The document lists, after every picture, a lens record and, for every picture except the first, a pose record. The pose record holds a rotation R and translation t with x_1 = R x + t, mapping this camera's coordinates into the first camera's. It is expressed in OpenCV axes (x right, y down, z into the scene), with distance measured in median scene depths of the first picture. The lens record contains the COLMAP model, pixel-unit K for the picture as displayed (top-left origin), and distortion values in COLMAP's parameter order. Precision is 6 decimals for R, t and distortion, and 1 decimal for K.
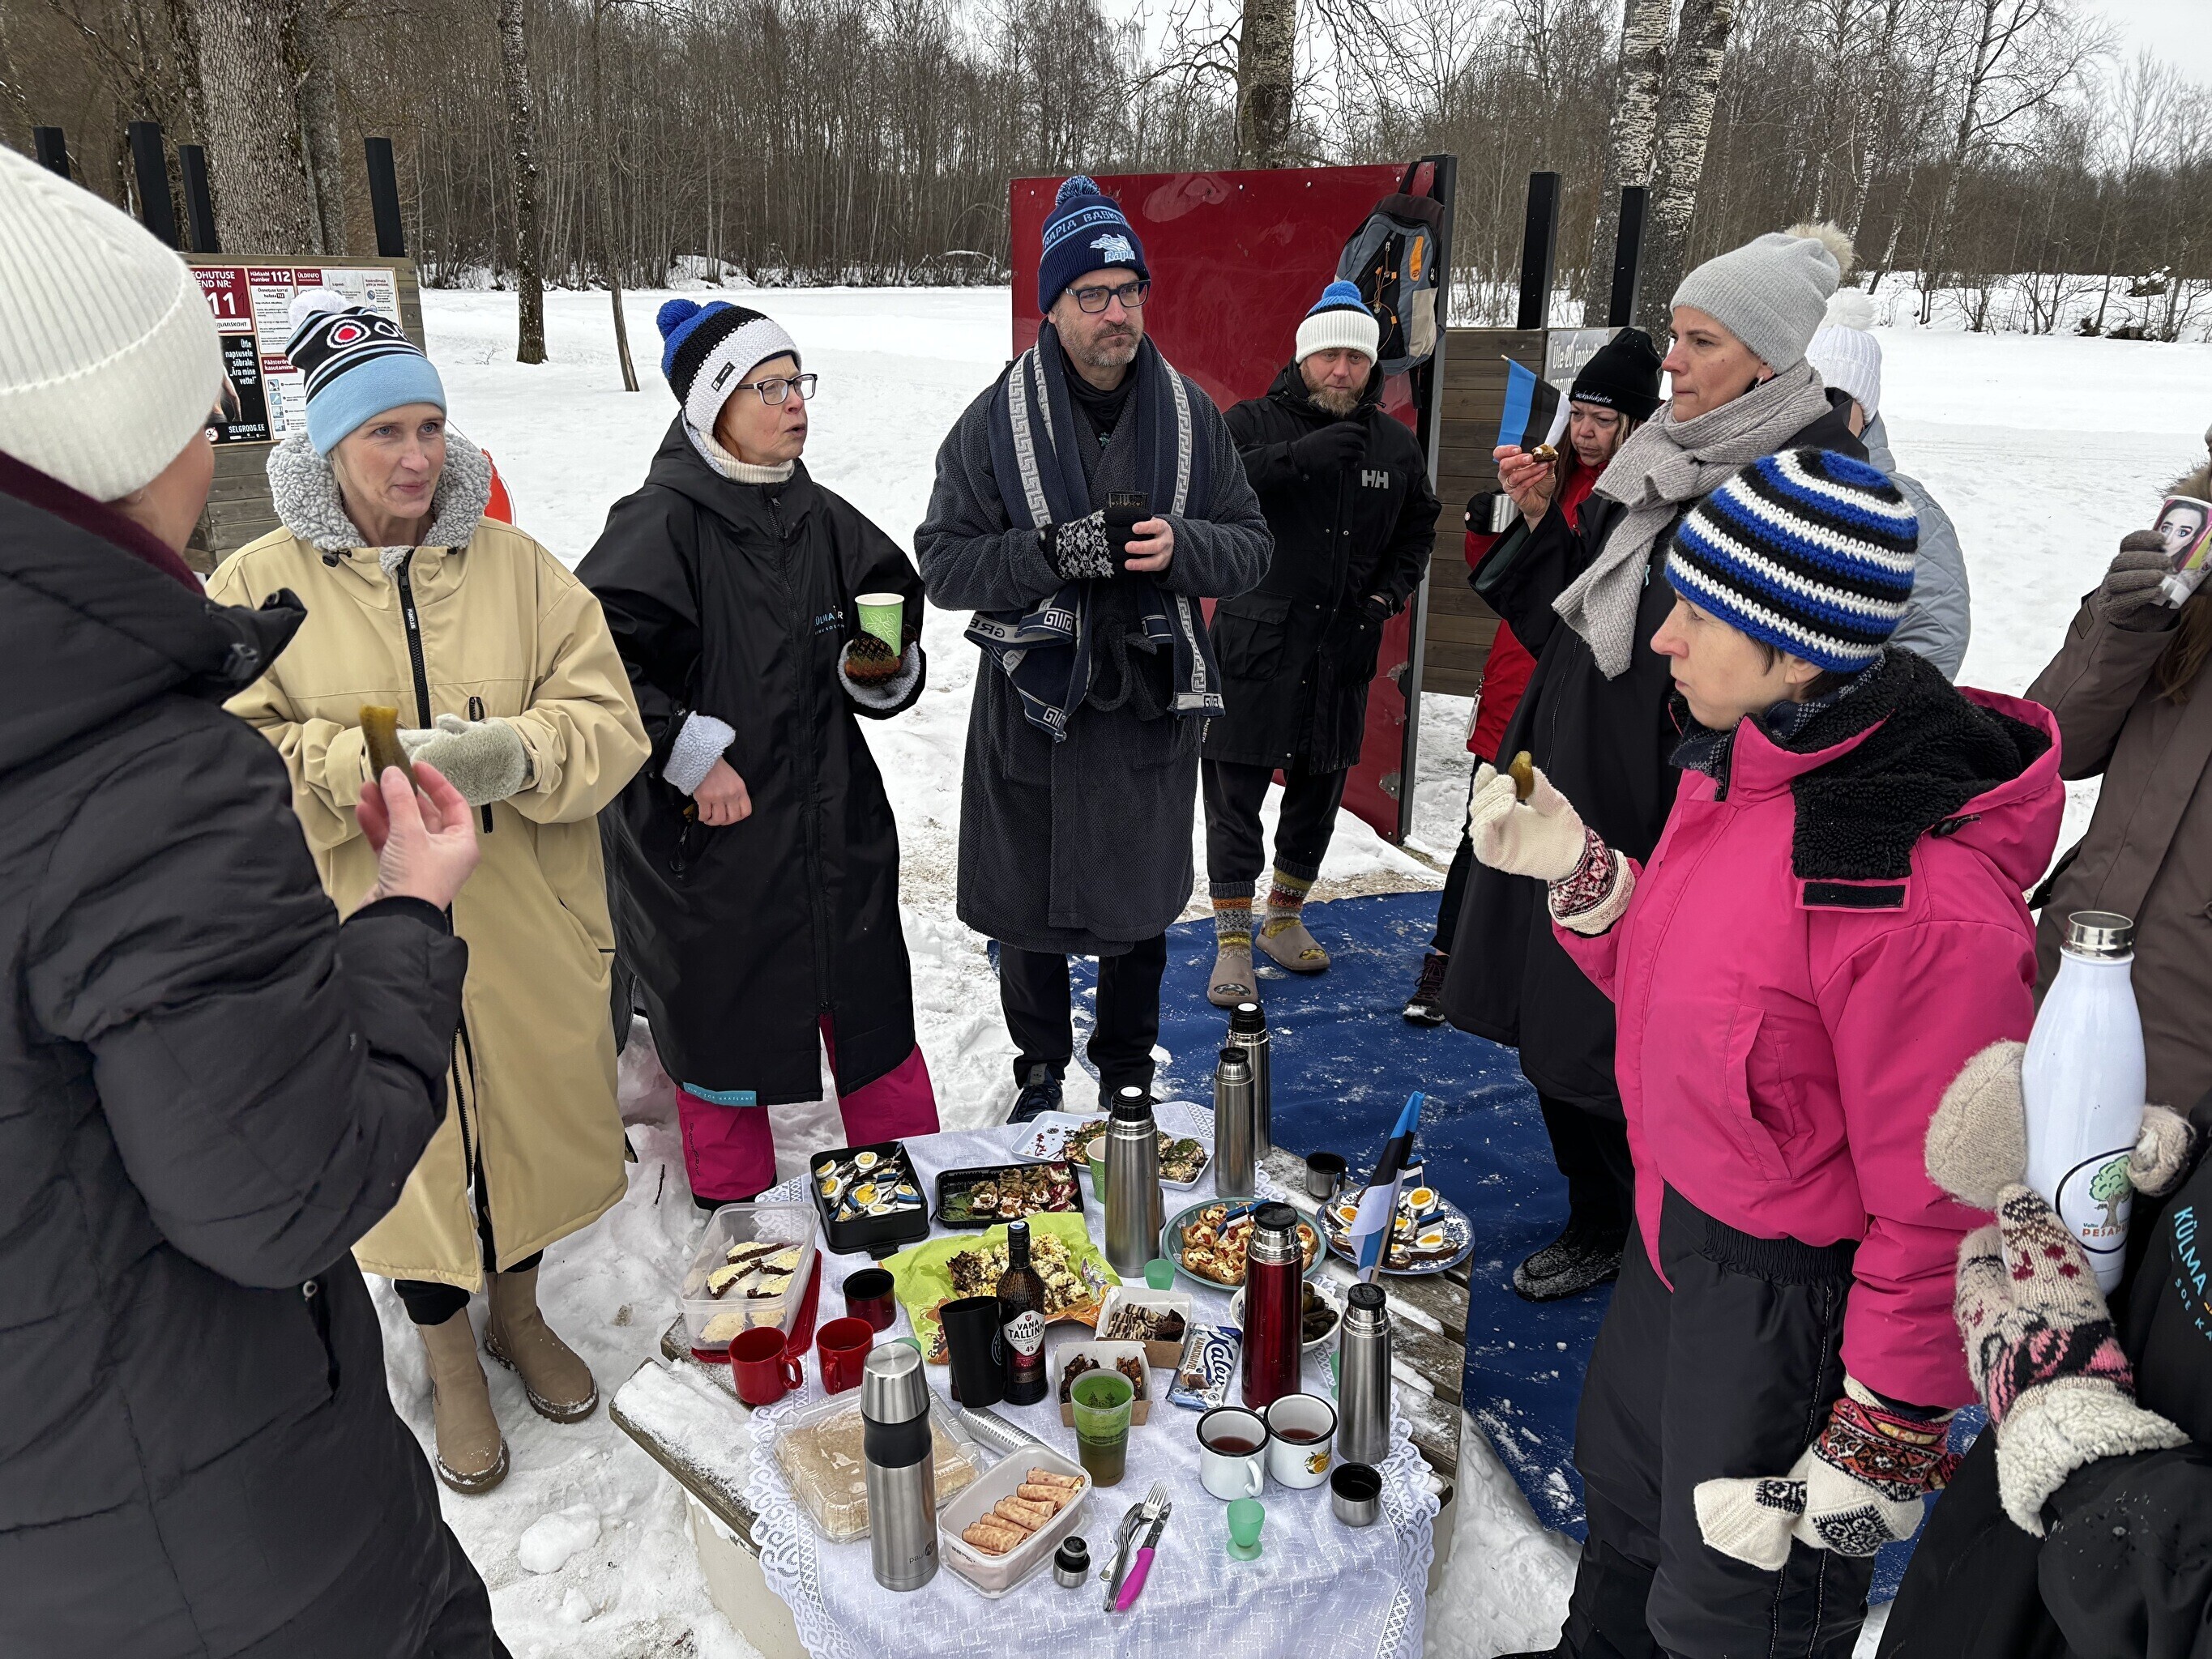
lens RADIAL K [[1658.4, 0, 1099.8], [0, 1658.4, 848.8], [0, 0, 1]] dist [0.045644, -0.043964]
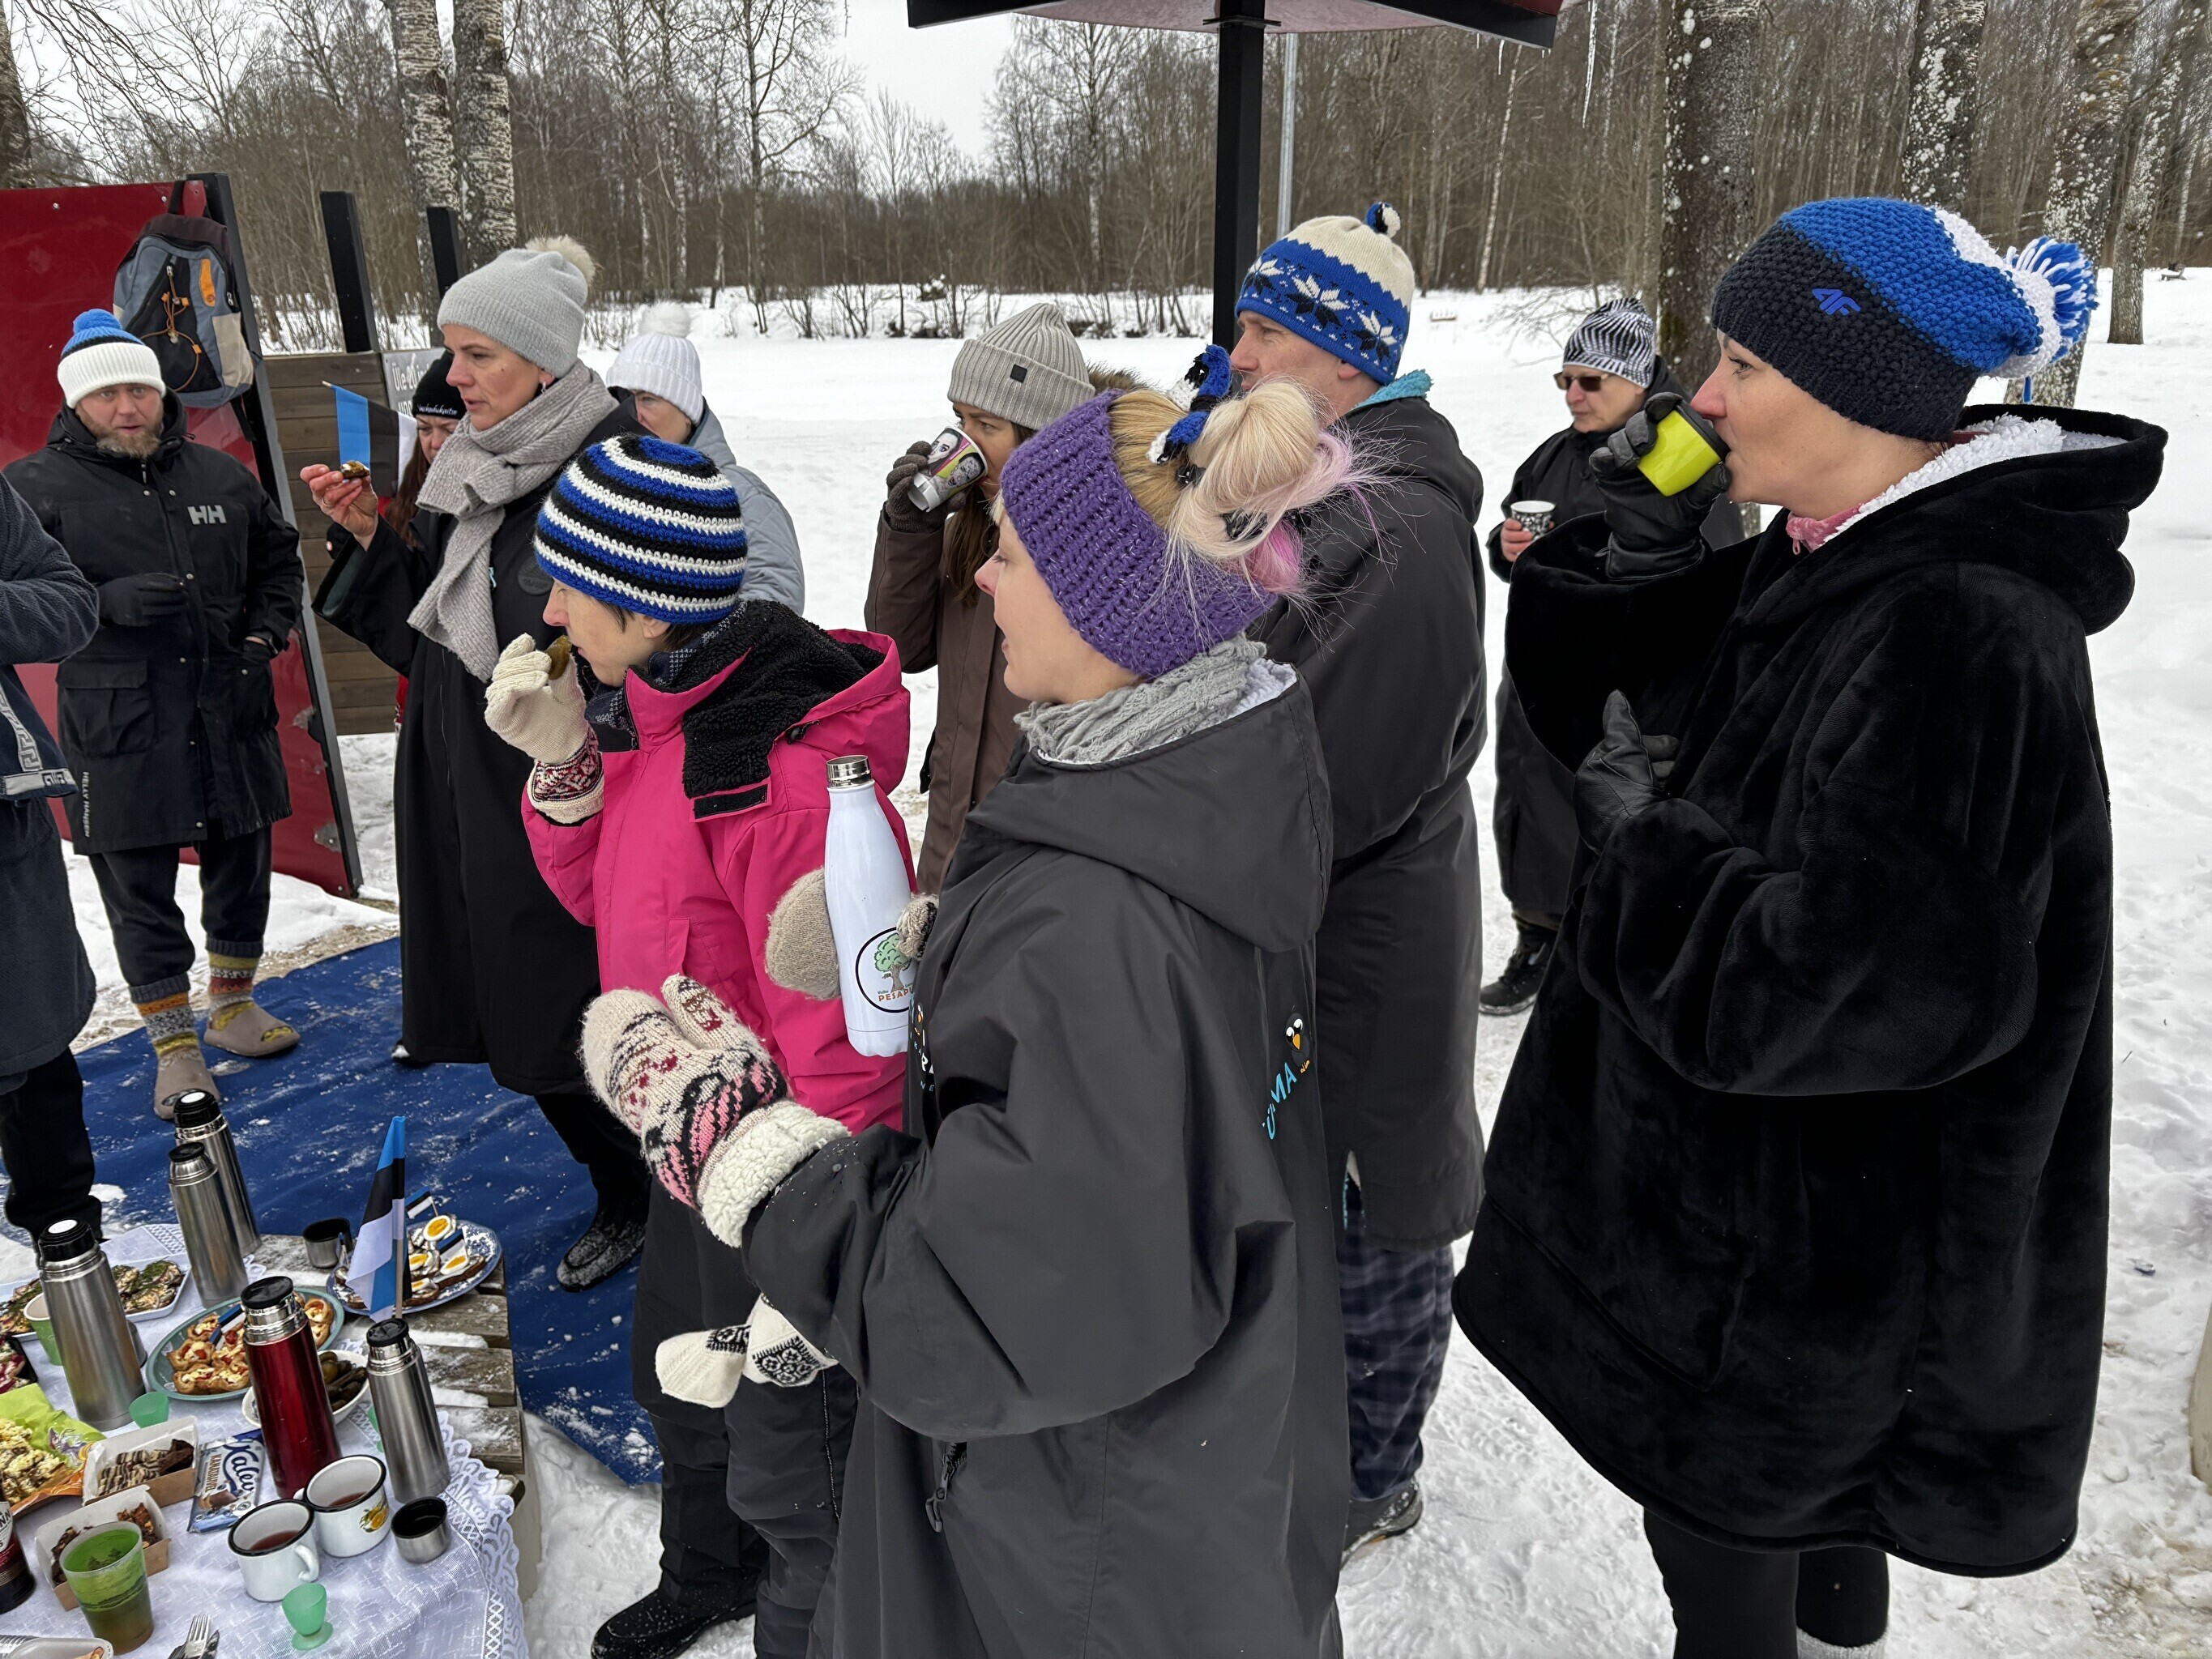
lens RADIAL K [[1658.4, 0, 1125.7], [0, 1658.4, 822.2], [0, 0, 1]] dist [0.045644, -0.043964]
pose [[0.799575, -0.214491, 0.560958, 0.009996], [0.228550, 0.972442, 0.046059, 0.015546], [-0.555378, 0.091379, 0.826562, -0.038972]]
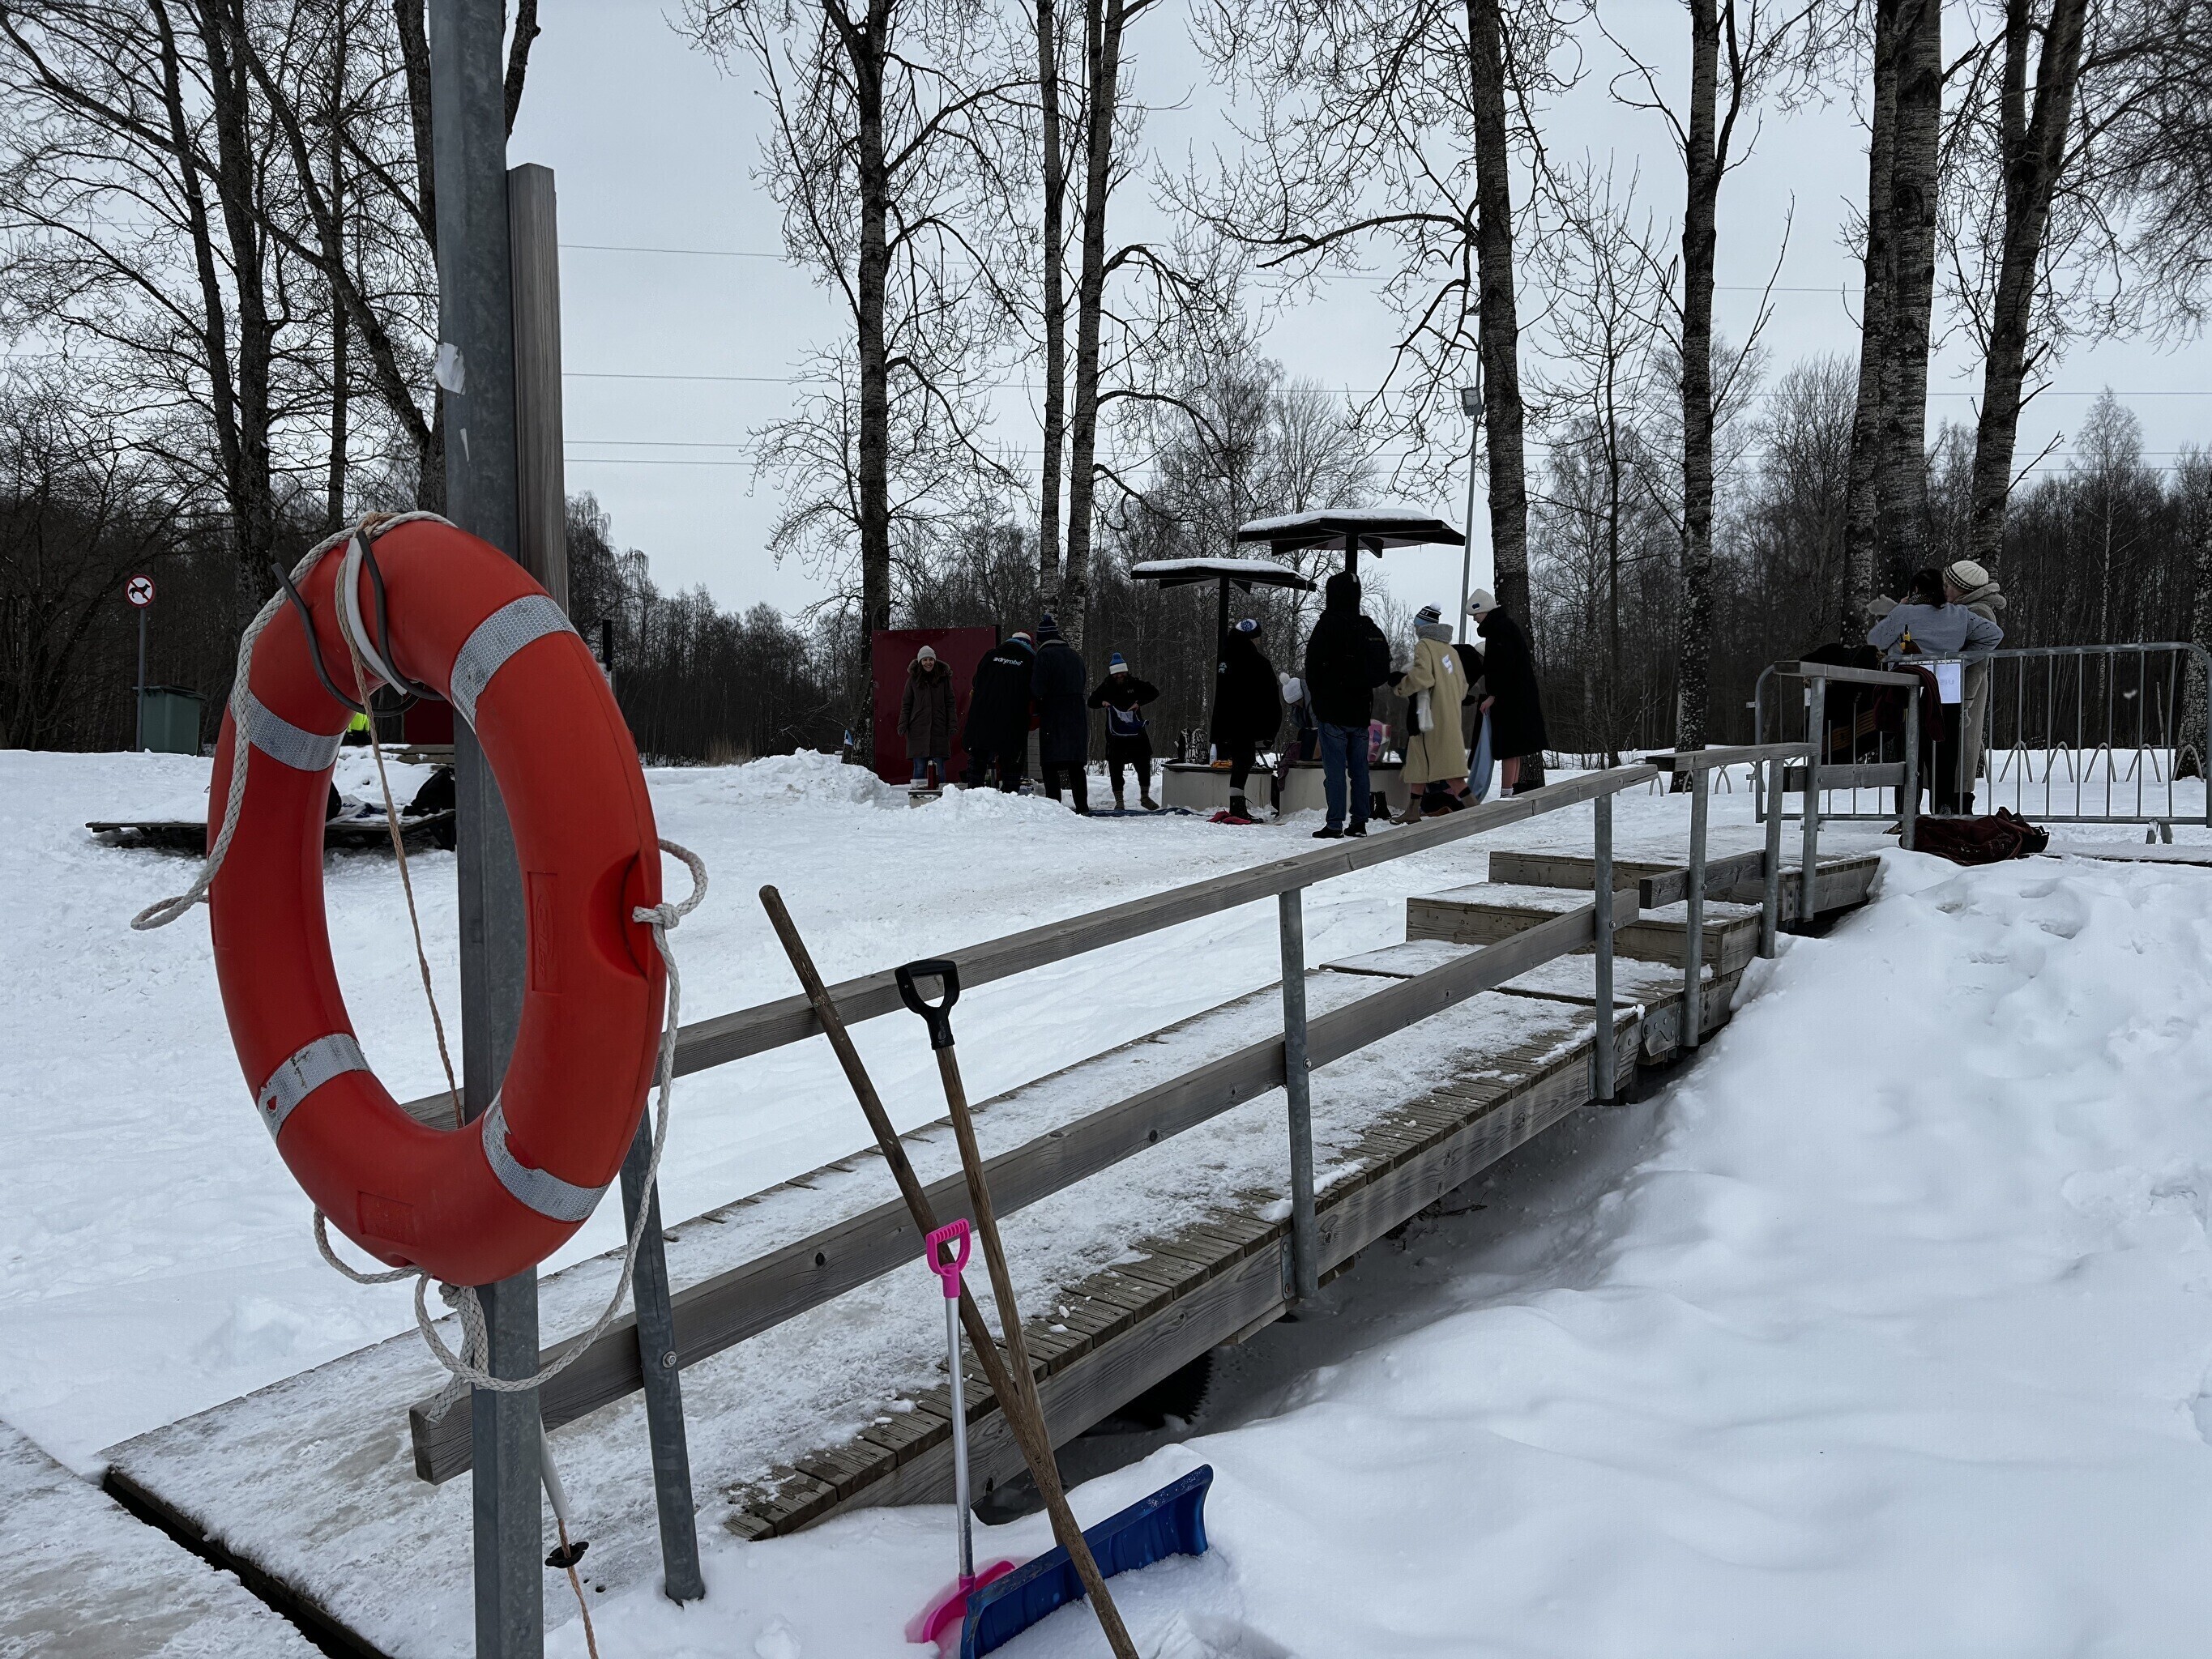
lens RADIAL K [[1658.4, 0, 1114.1], [0, 1658.4, 891.8], [0, 0, 1]] dist [0.045644, -0.043964]
pose [[0.951689, -0.038521, 0.304638, -0.845686], [0.114847, 0.964748, -0.236793, 1.299827], [-0.284778, 0.260340, 0.922564, -2.856417]]
